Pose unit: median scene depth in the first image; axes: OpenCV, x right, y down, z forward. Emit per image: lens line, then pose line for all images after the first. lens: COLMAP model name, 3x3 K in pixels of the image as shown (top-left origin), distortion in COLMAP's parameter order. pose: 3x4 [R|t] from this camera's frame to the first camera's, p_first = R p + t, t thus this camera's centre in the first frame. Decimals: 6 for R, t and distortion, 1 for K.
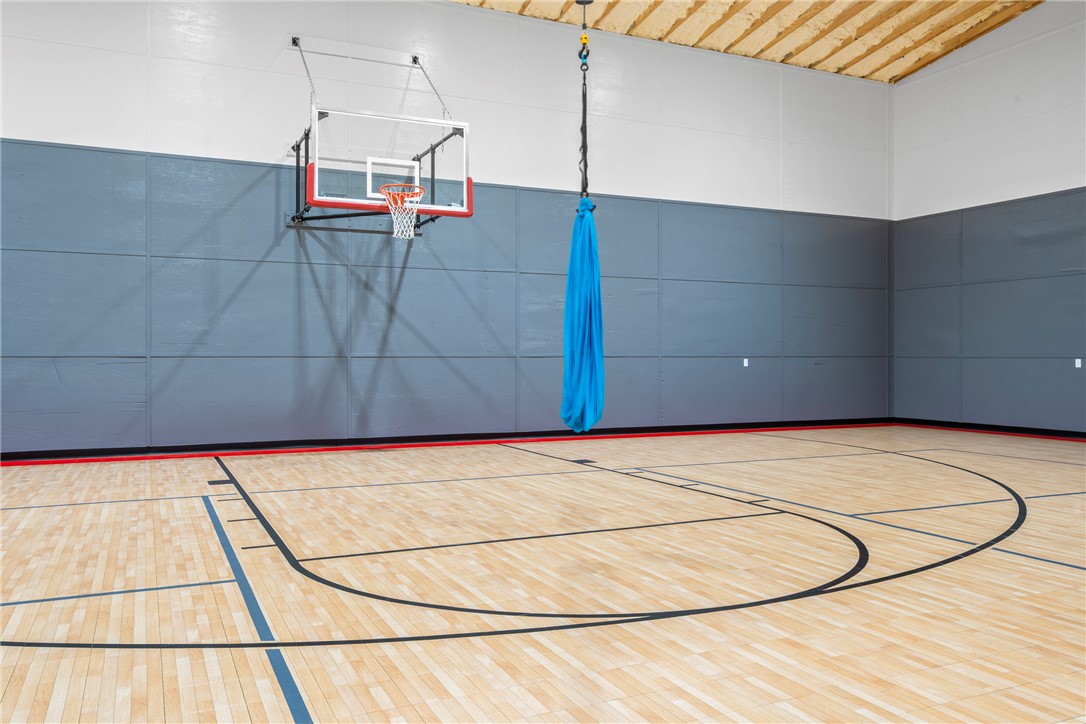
lens RADIAL K [[839.4, 0, 539.1], [0, 839.4, 360.8], [0, 0, 1]] dist [0.001472, -0.000175]
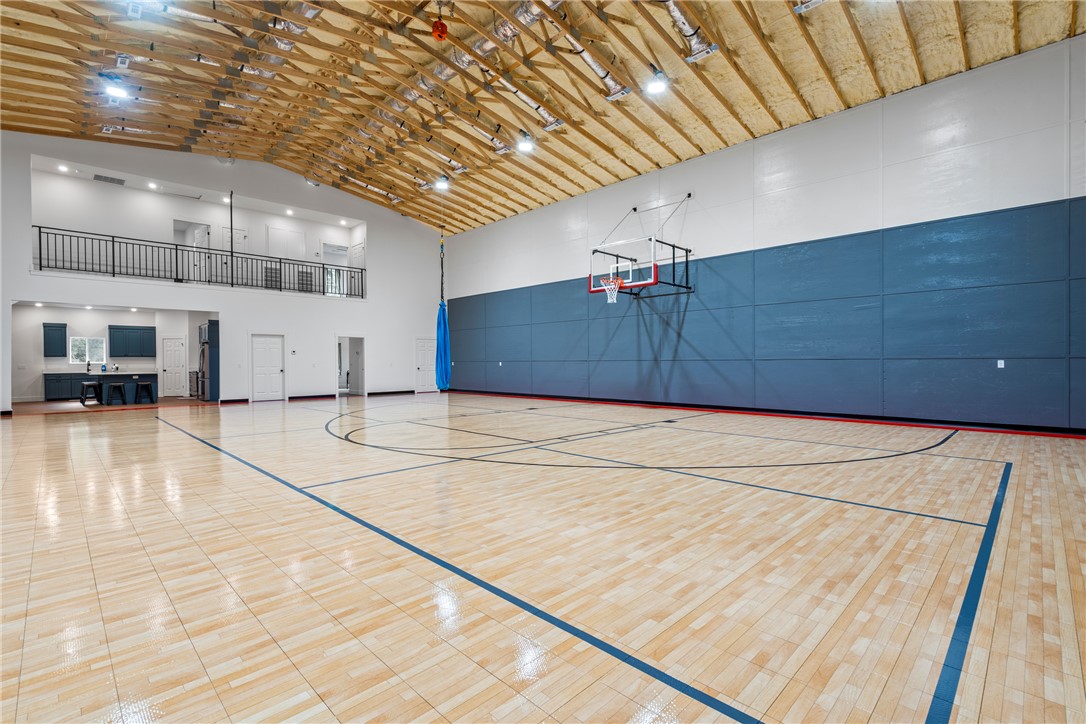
lens RADIAL K [[496.7, 0, 539.6], [0, 496.7, 363.4], [0, 0, 1]] dist [-0.002025, -0.000127]
pose [[0.348520, 0.000840, -0.937301, 0.750005], [0.001545, 0.999998, 0.001471, -0.000138], [0.937300, -0.001961, 0.348517, 0.332848]]
